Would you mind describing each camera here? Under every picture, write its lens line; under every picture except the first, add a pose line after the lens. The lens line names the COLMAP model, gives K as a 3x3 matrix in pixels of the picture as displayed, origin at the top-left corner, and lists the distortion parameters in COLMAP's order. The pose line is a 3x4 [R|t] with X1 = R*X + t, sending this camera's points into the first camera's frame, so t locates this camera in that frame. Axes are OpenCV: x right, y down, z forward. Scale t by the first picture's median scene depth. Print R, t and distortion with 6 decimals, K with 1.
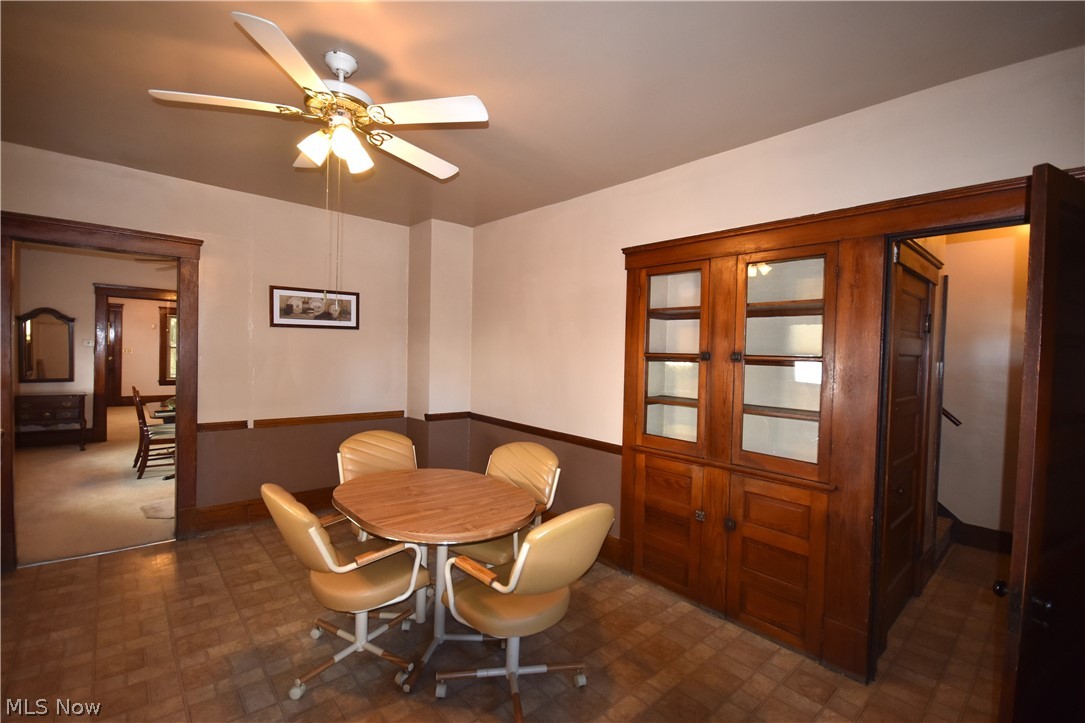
lens RADIAL K [[477.0, 0, 538.0], [0, 477.0, 357.0], [0, 0, 1]] dist [-0.000245, -0.000168]
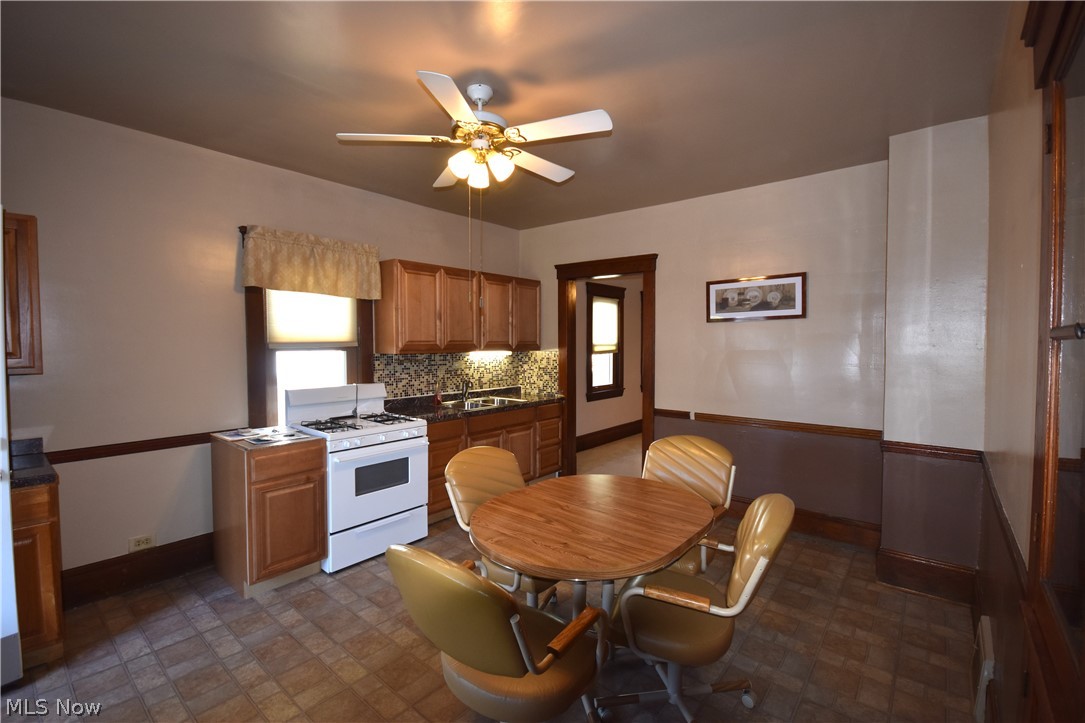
lens RADIAL K [[477.3, 0, 542.5], [0, 477.3, 361.5], [0, 0, 1]] dist [-0.004608, -0.000296]
pose [[0.159976, 0.014386, -0.987016, 0.470887], [-0.006890, 0.999886, 0.013457, 0.009931], [0.987097, 0.004648, 0.160057, 0.603017]]
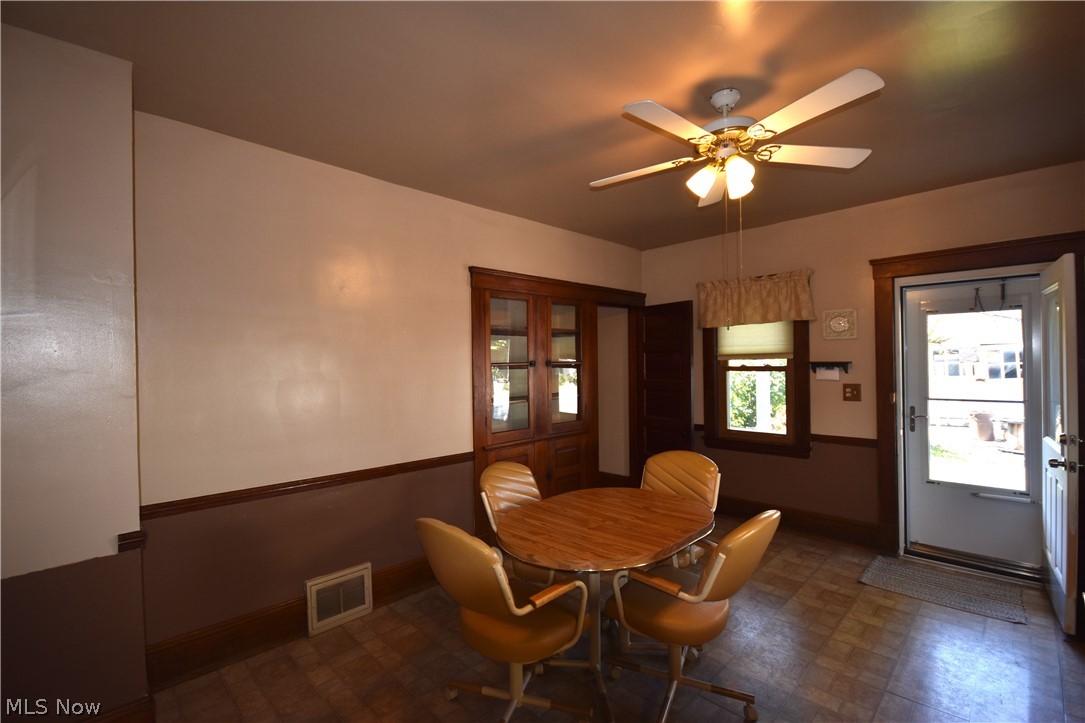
lens RADIAL K [[477.0, 0, 538.0], [0, 477.0, 357.0], [0, 0, 1]] dist [-0.000245, -0.000168]
pose [[-0.048743, -0.022783, 0.998551, -0.919252], [0.024612, 0.999409, 0.024004, -0.048920], [-0.998508, 0.025746, -0.048154, 0.923811]]
